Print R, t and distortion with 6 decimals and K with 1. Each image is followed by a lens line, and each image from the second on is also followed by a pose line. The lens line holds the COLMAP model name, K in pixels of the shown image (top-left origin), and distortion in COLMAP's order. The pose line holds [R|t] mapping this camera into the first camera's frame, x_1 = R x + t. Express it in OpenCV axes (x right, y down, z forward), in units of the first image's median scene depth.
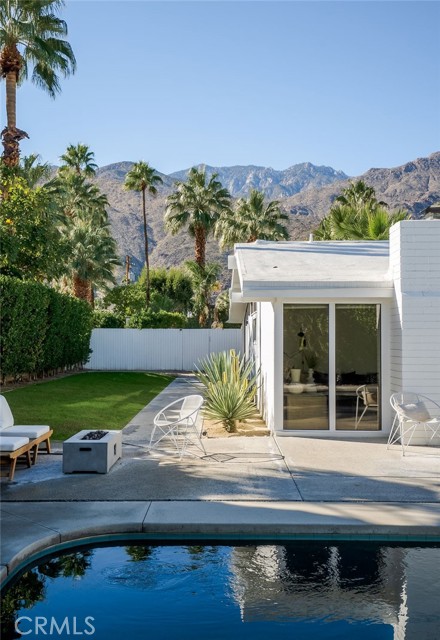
lens RADIAL K [[686.0, 0, 219.0], [0, 686.0, 321.9], [0, 0, 1]] dist [0.059838, 0.000000]
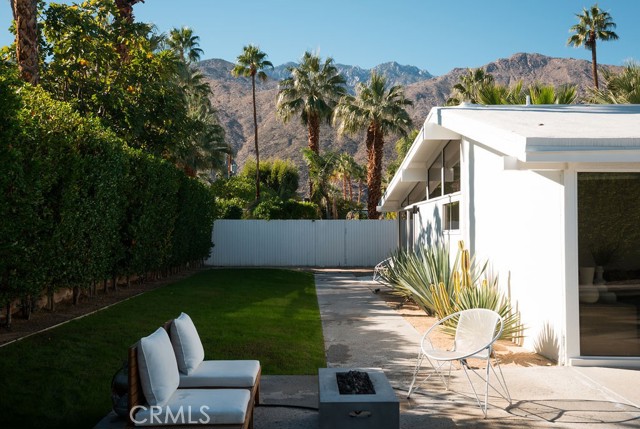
lens RADIAL K [[631.5, 0, 322.3], [0, 631.5, 215.0], [0, 0, 1]] dist [0.047603, 0.000000]
pose [[0.998349, -0.001511, 0.057422, -0.071906], [0.001865, 0.999980, -0.006110, 0.007110], [-0.057411, 0.006207, 0.998331, 0.136050]]
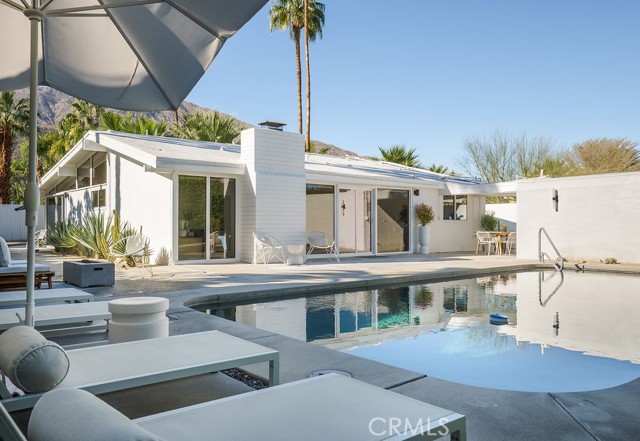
lens RADIAL K [[542.5, 0, 320.2], [0, 542.5, 220.7], [0, 0, 1]] dist [0.009490, 0.006933]
pose [[0.742967, 0.005566, 0.669305, -0.165135], [-0.009834, 0.999948, 0.002600, 0.023671], [-0.669255, -0.008514, 0.742984, -0.023539]]
